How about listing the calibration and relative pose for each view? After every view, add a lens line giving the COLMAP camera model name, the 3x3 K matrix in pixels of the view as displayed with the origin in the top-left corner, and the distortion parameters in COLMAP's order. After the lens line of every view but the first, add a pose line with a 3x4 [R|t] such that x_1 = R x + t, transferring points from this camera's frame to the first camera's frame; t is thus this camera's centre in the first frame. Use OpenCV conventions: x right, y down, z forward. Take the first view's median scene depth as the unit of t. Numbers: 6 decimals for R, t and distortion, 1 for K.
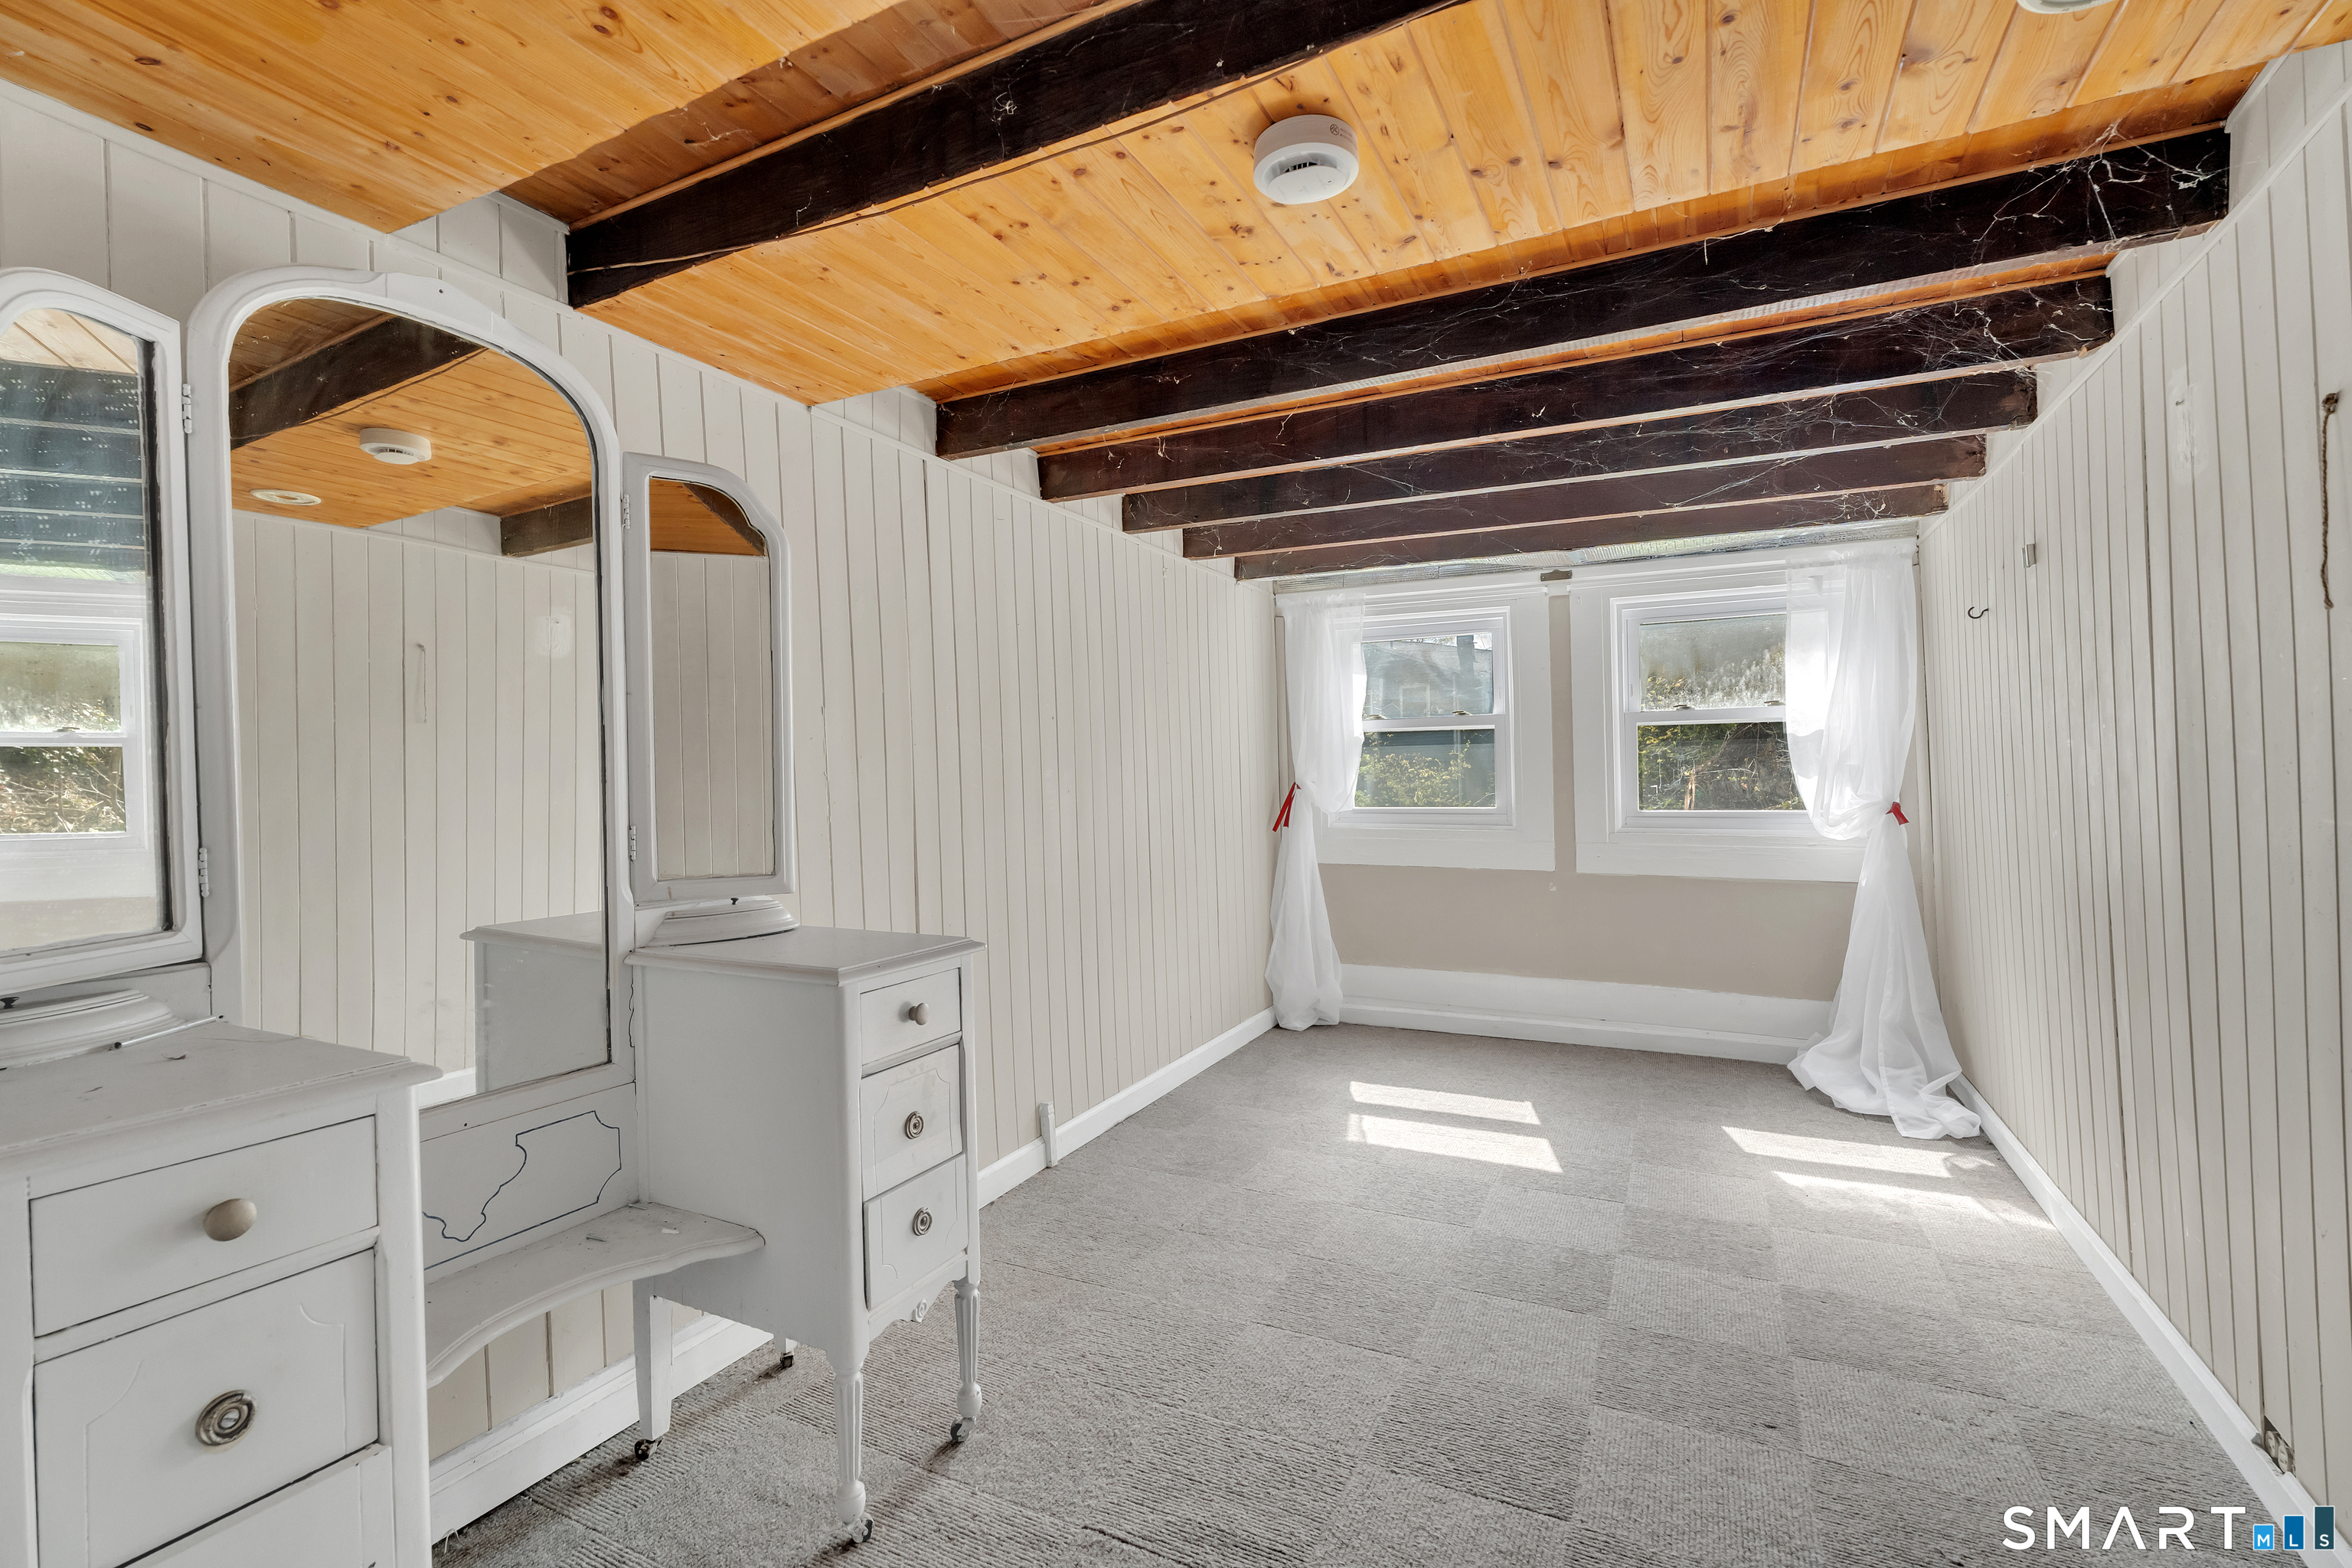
lens RADIAL K [[1044.9, 0, 1182.2], [0, 1044.9, 783.2], [0, 0, 1]] dist [-0.002929, -0.000410]
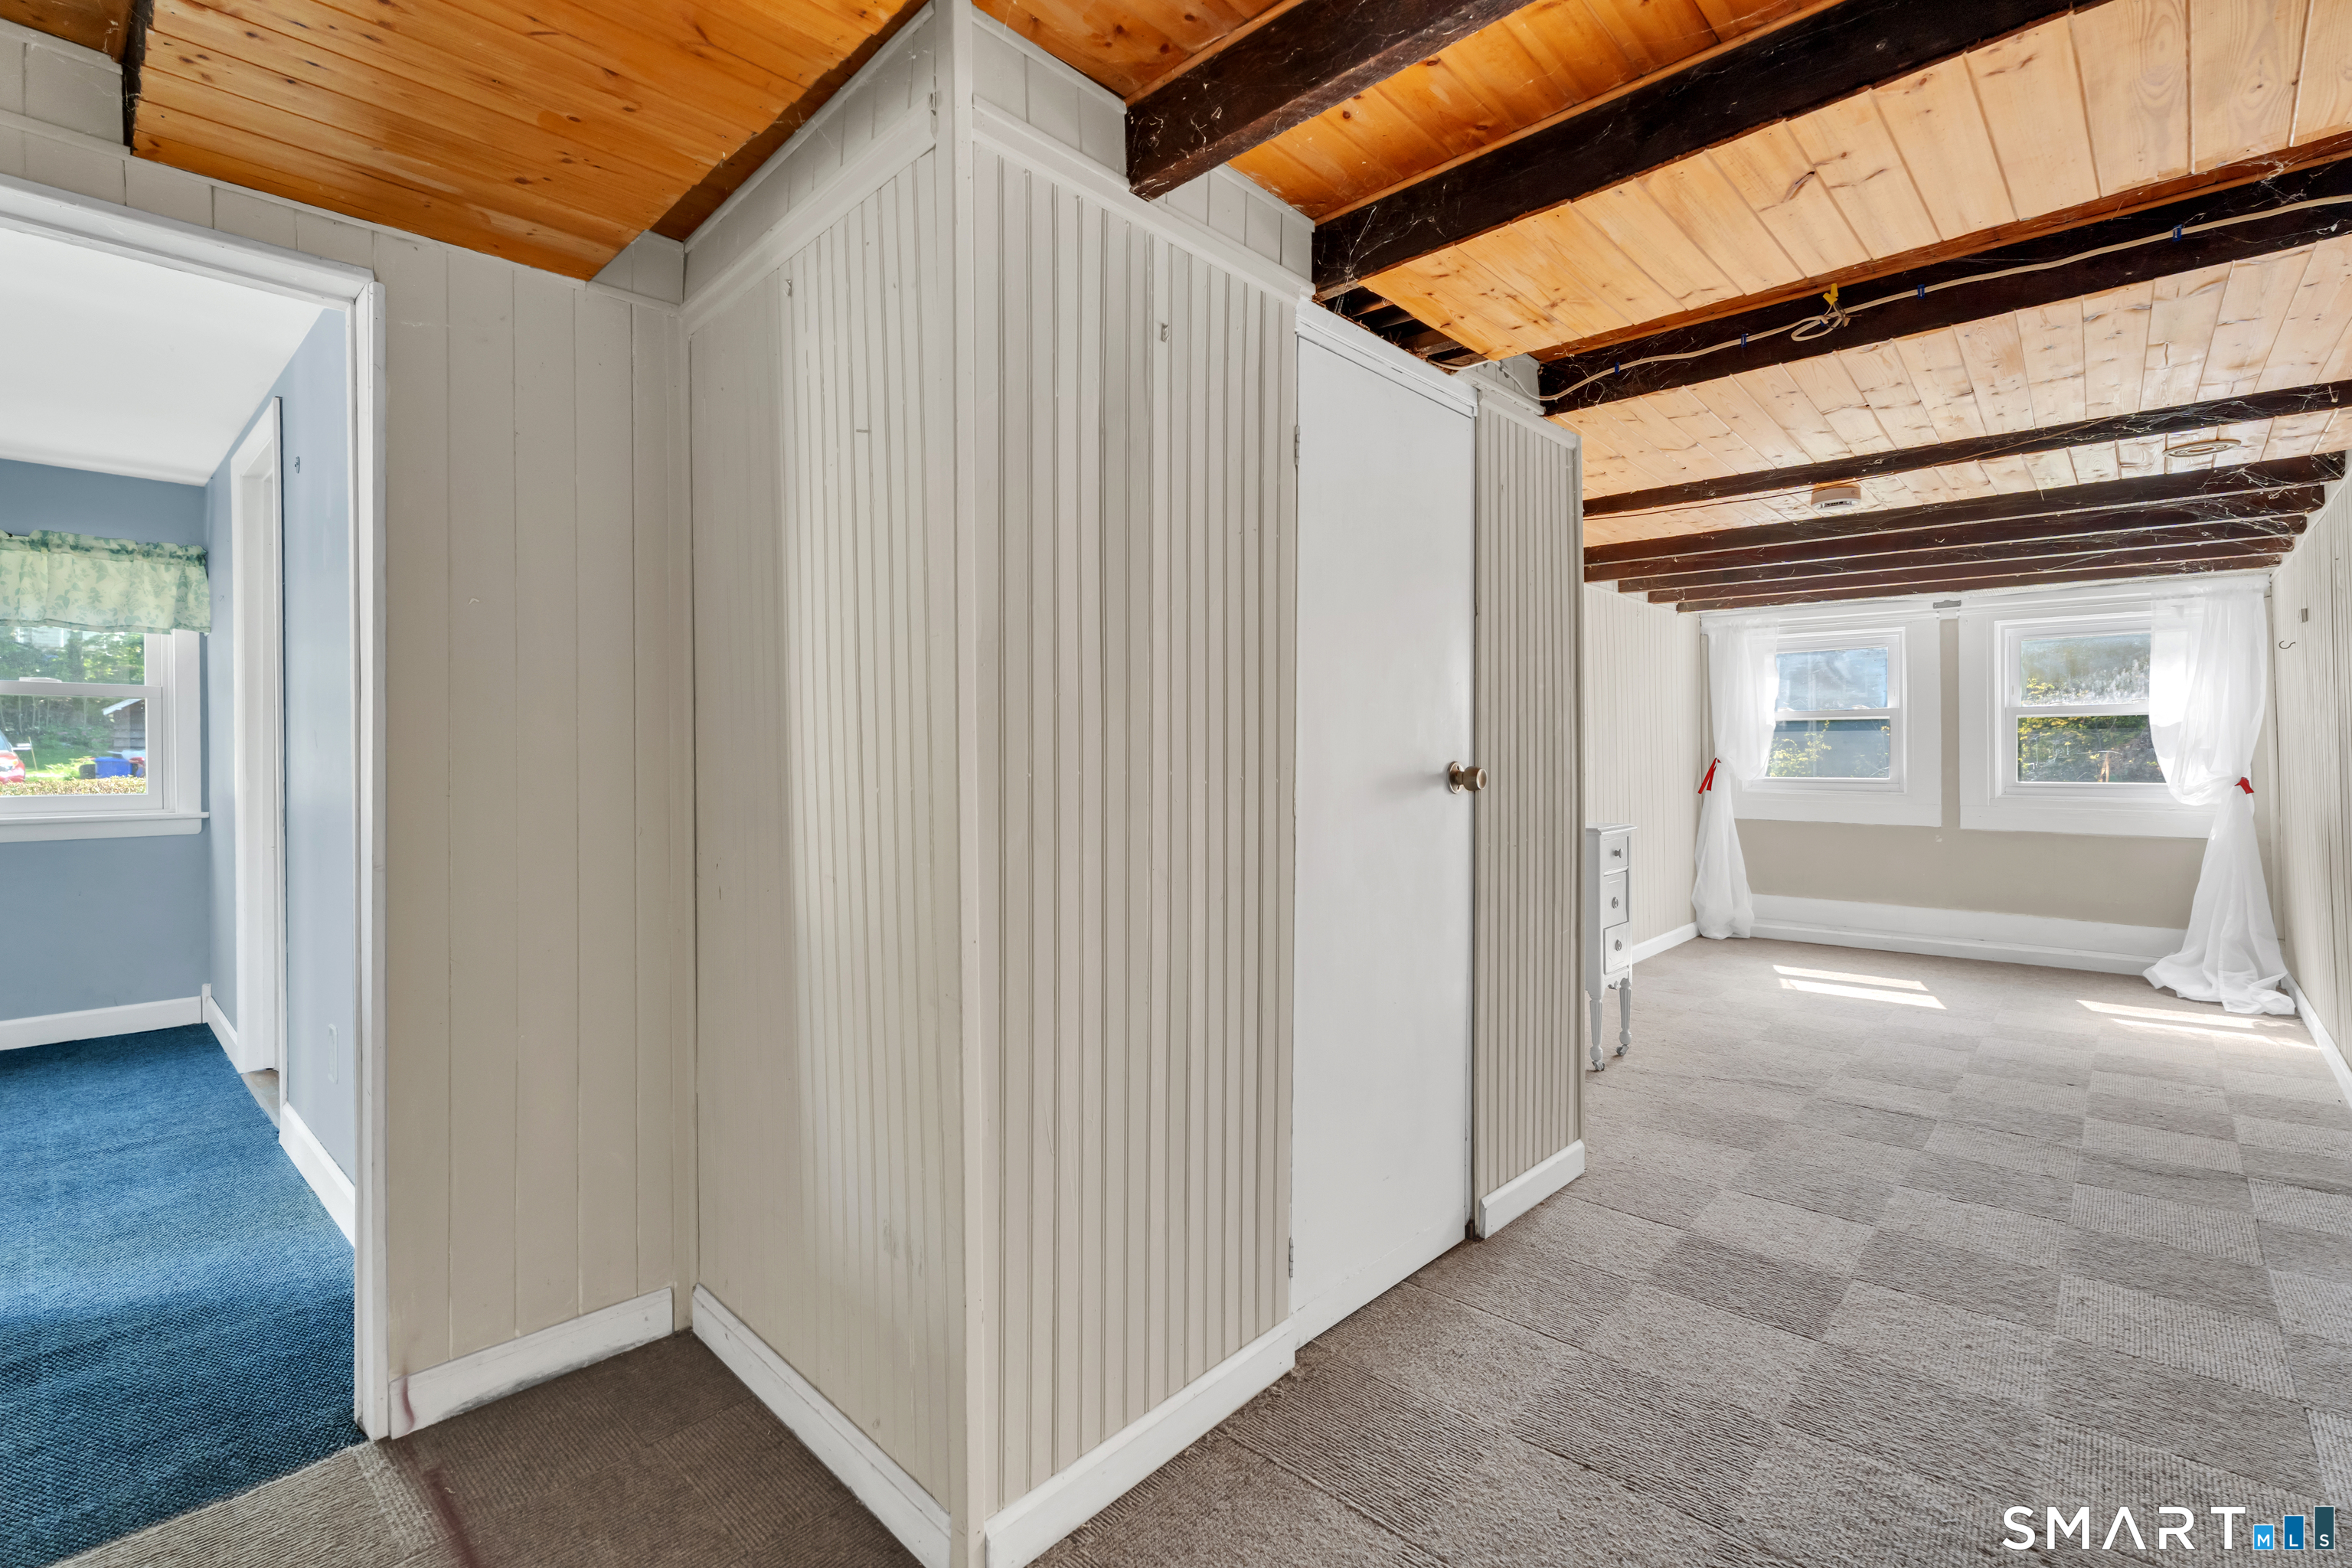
lens RADIAL K [[1044.9, 0, 1164.2], [0, 1044.9, 768.8], [0, 0, 1]] dist [-0.002929, -0.000410]
pose [[0.958389, 0.016434, -0.284992, -0.228327], [-0.014574, 0.999856, 0.008644, 0.014565], [0.285093, -0.004131, 0.958491, -0.592572]]
